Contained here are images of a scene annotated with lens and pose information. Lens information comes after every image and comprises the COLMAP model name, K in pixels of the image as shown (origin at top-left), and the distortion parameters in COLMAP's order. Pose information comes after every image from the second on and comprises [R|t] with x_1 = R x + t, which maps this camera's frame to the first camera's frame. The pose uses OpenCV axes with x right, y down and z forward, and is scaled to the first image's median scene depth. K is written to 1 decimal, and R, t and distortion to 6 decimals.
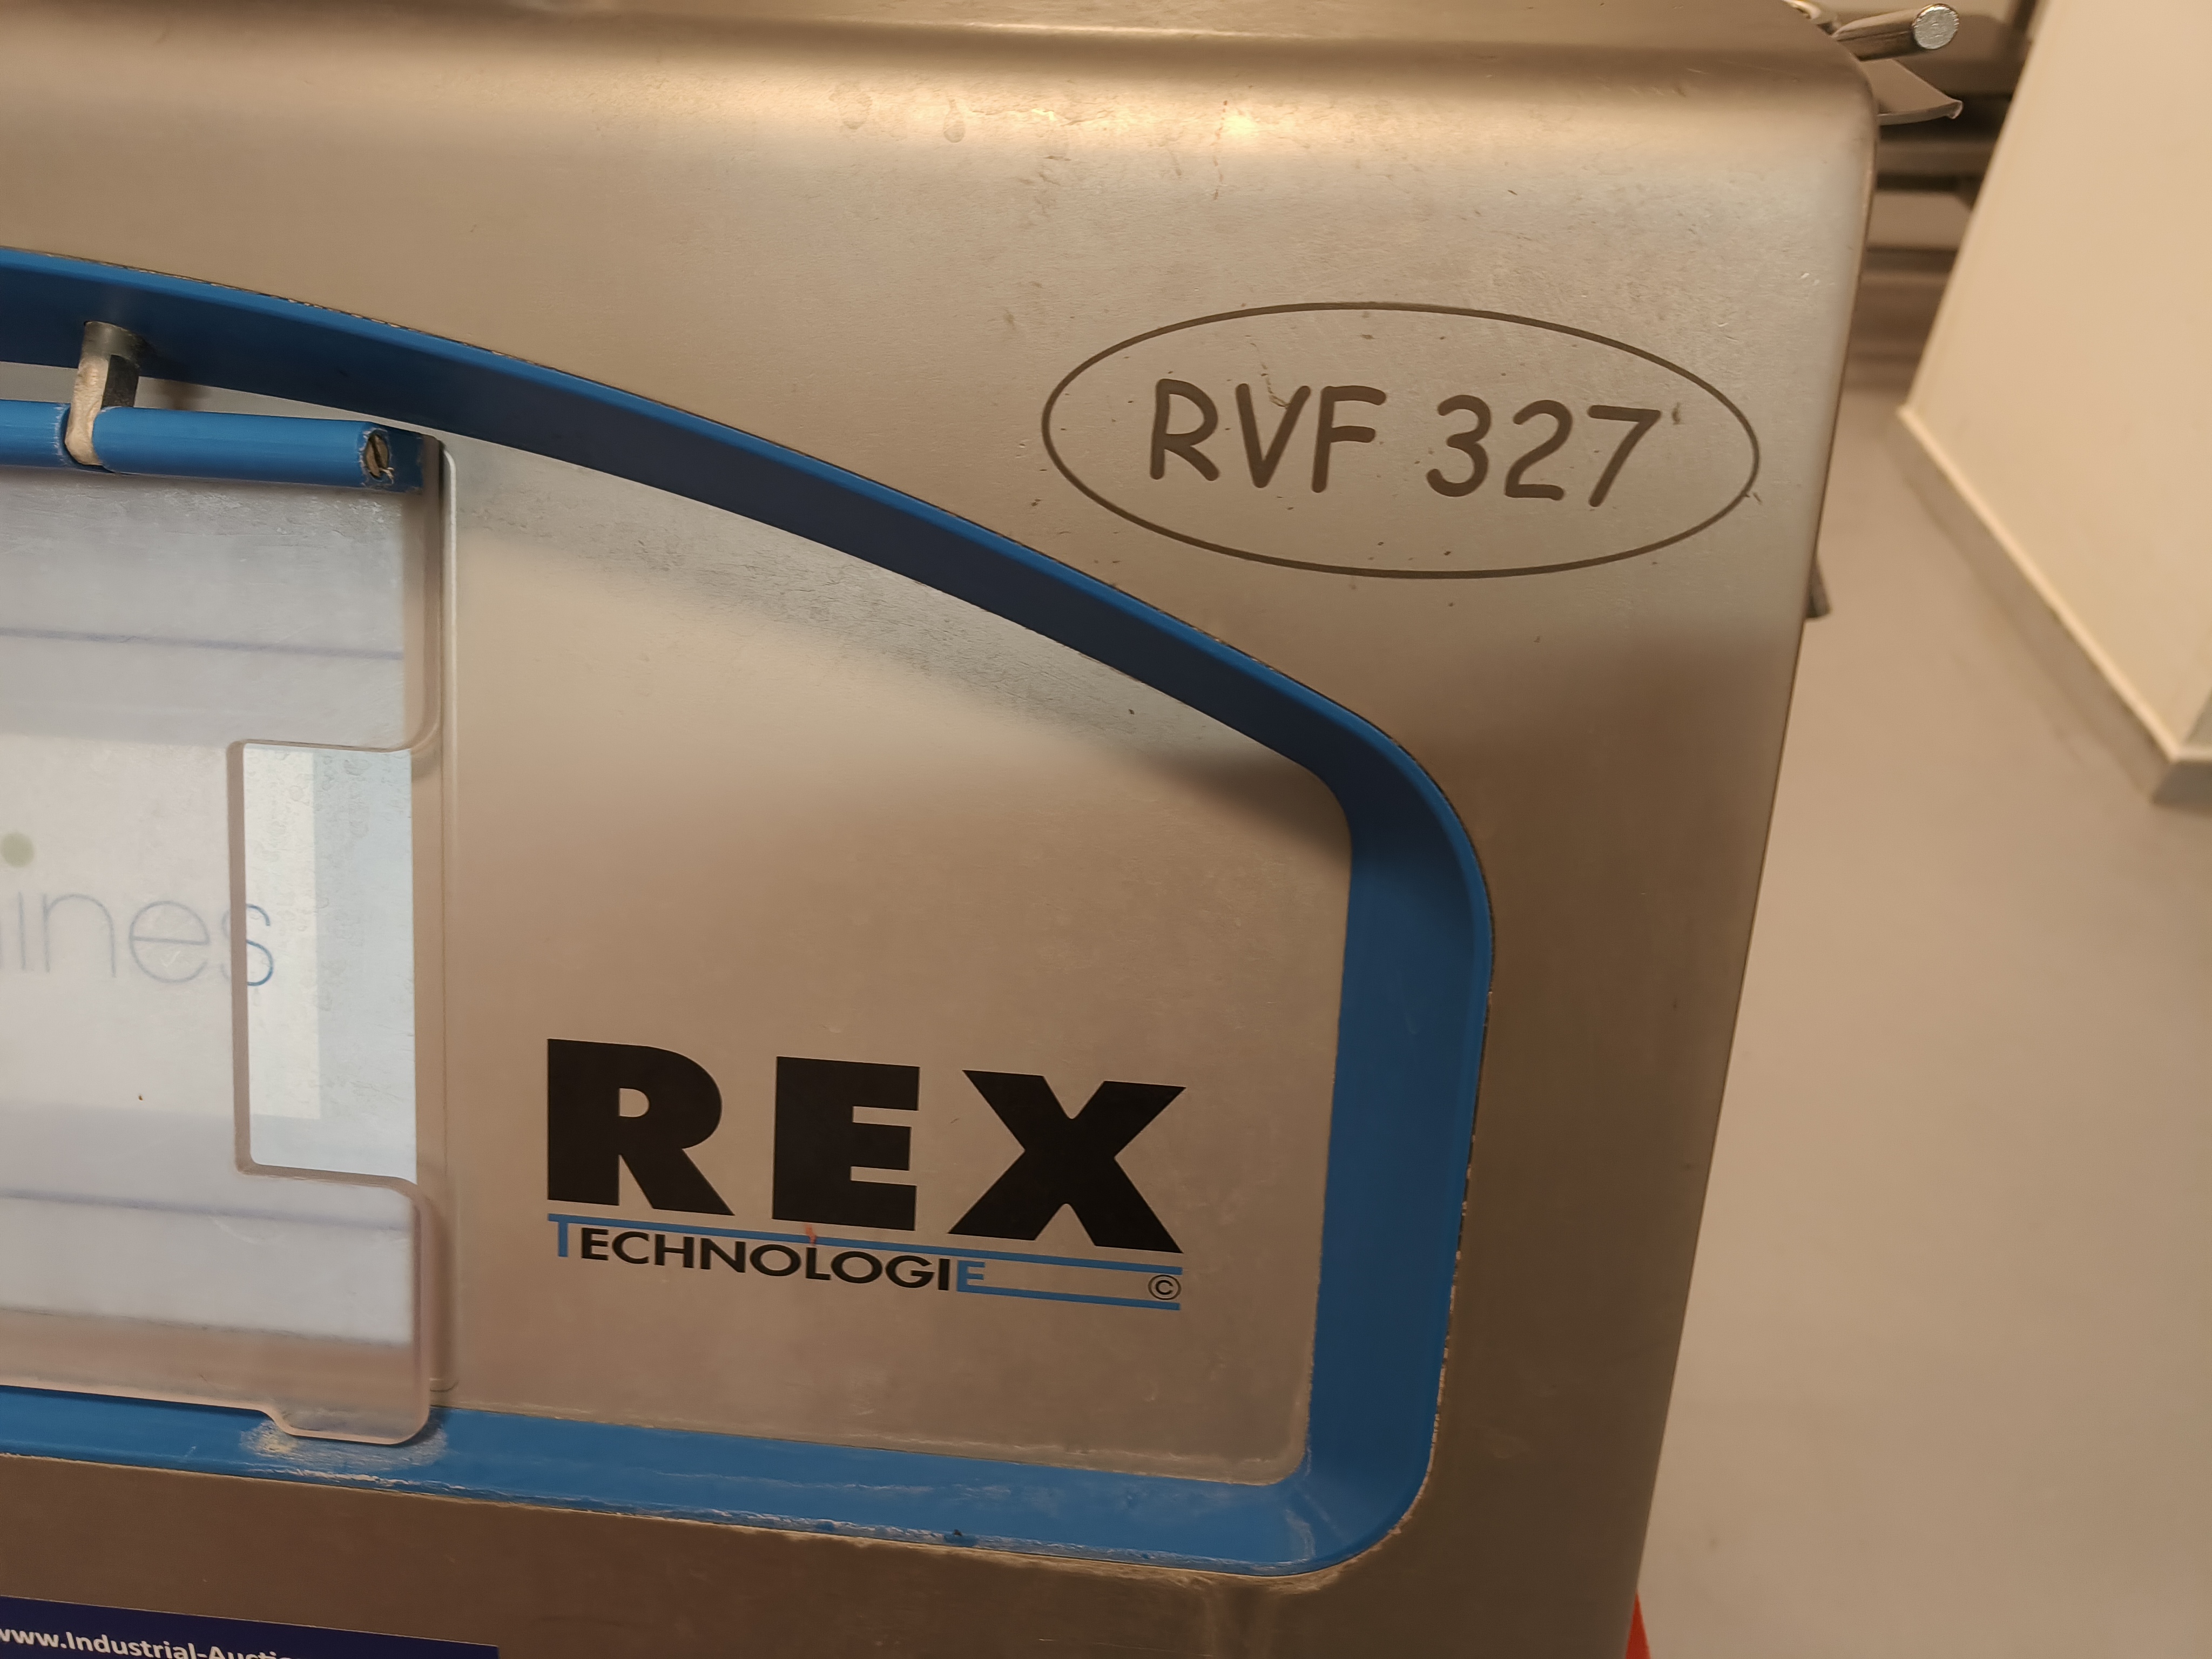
lens RADIAL K [[1557.9, 0, 1113.3], [0, 1557.9, 821.1], [0, 0, 1]] dist [-0.004582, -0.011094]
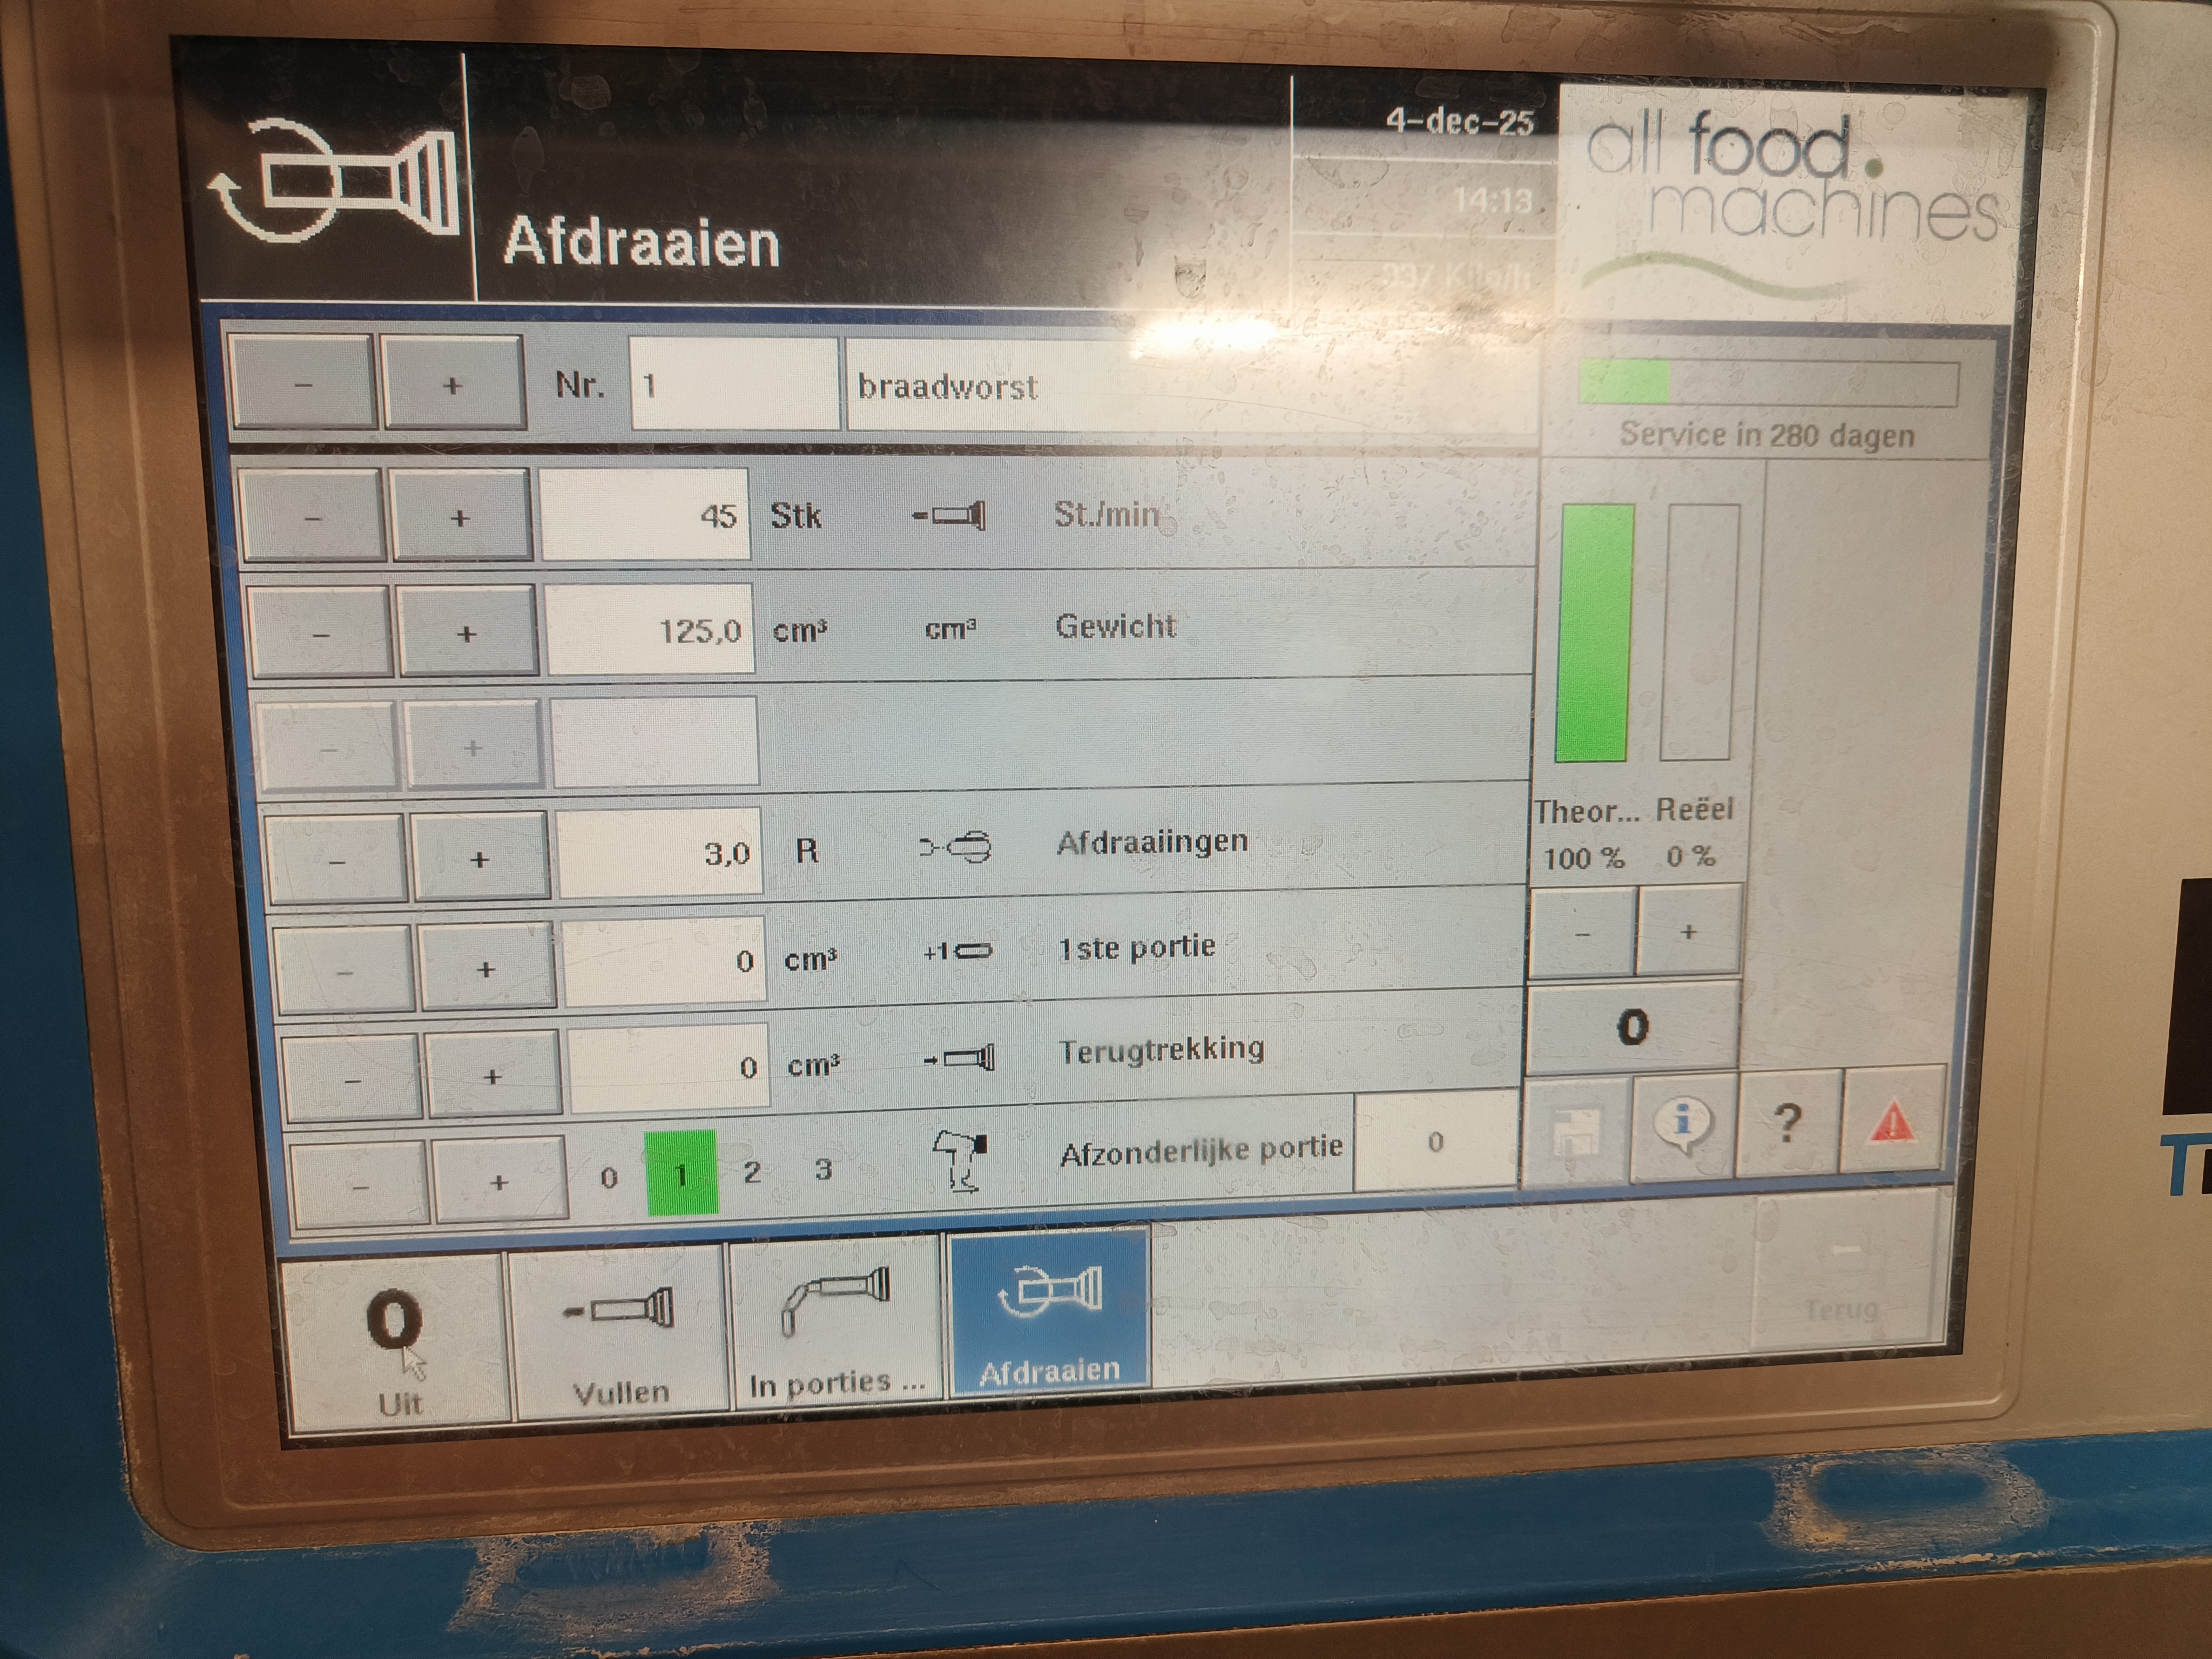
lens RADIAL K [[1557.9, 0, 1097.1], [0, 1557.9, 825.6], [0, 0, 1]] dist [-0.004582, -0.011094]
pose [[0.985403, -0.085827, 0.147019, -0.935200], [0.089718, 0.995766, -0.020025, 0.085922], [-0.144678, 0.032923, 0.988931, 0.381585]]
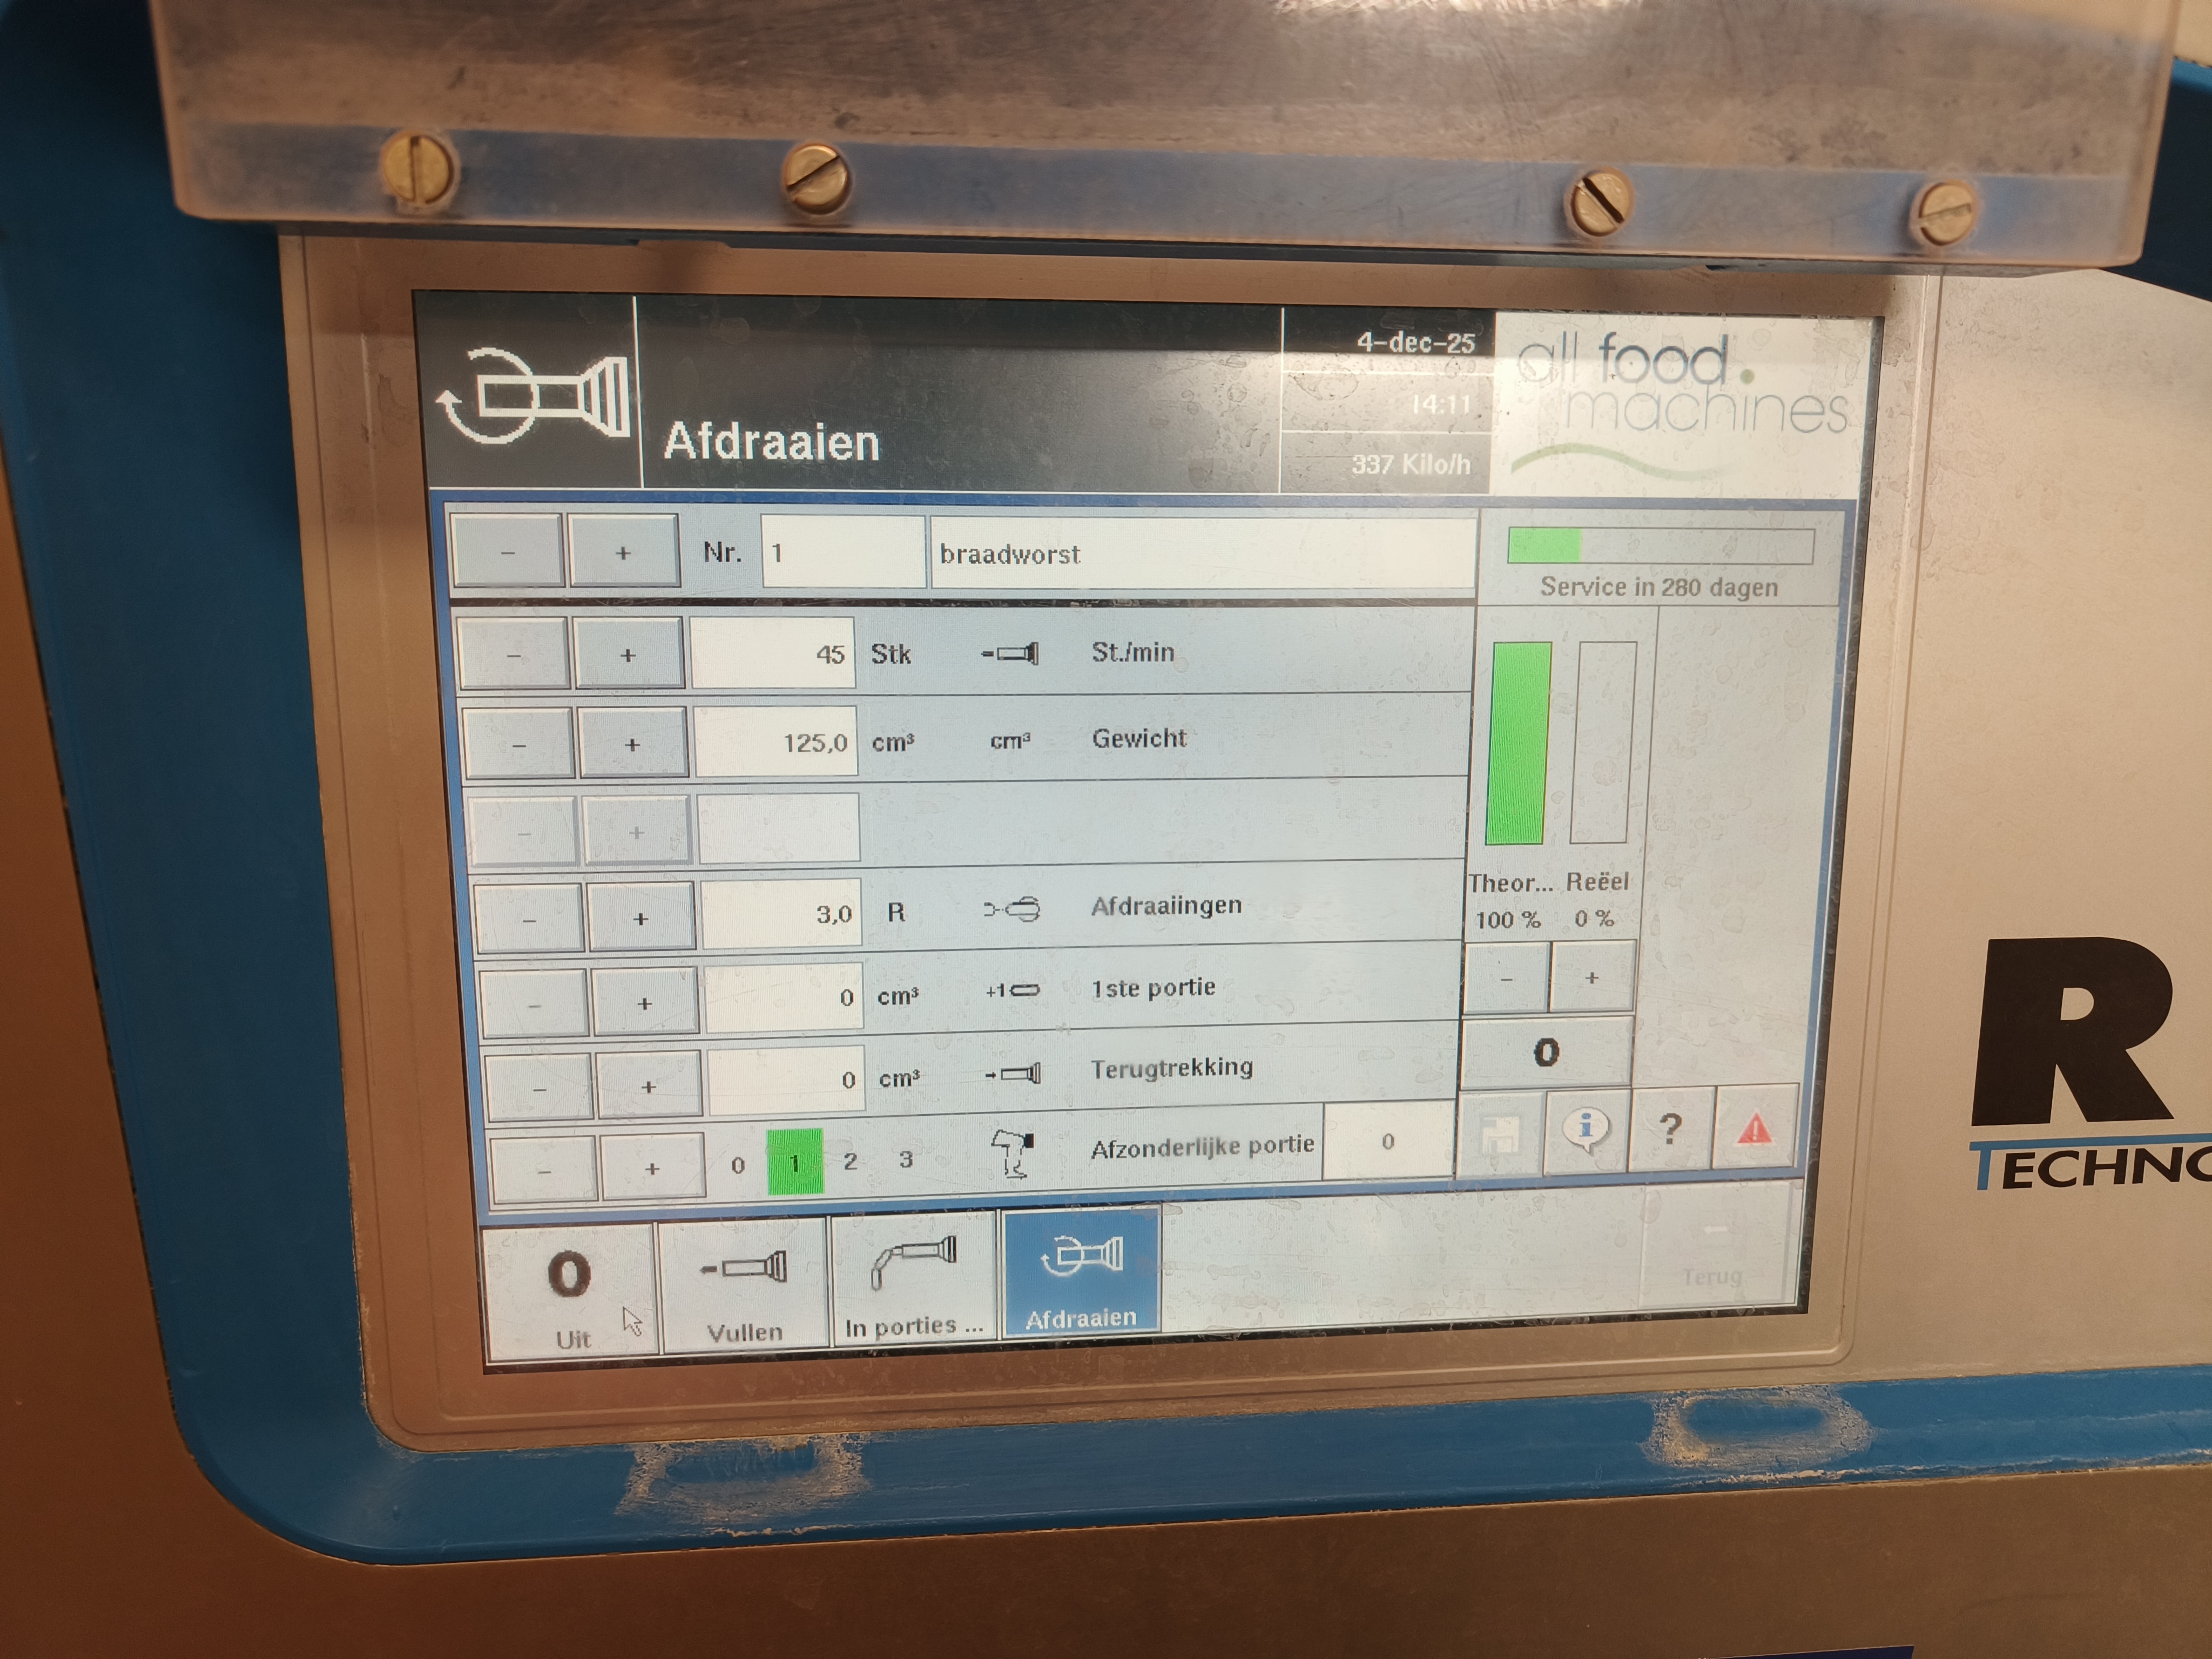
lens RADIAL K [[1557.9, 0, 1101.6], [0, 1557.9, 812.7], [0, 0, 1]] dist [-0.004582, -0.011094]
pose [[0.986695, -0.080753, 0.141108, -0.963927], [0.080528, 0.996726, 0.007310, 0.022768], [-0.141236, 0.004150, 0.989967, 0.207794]]
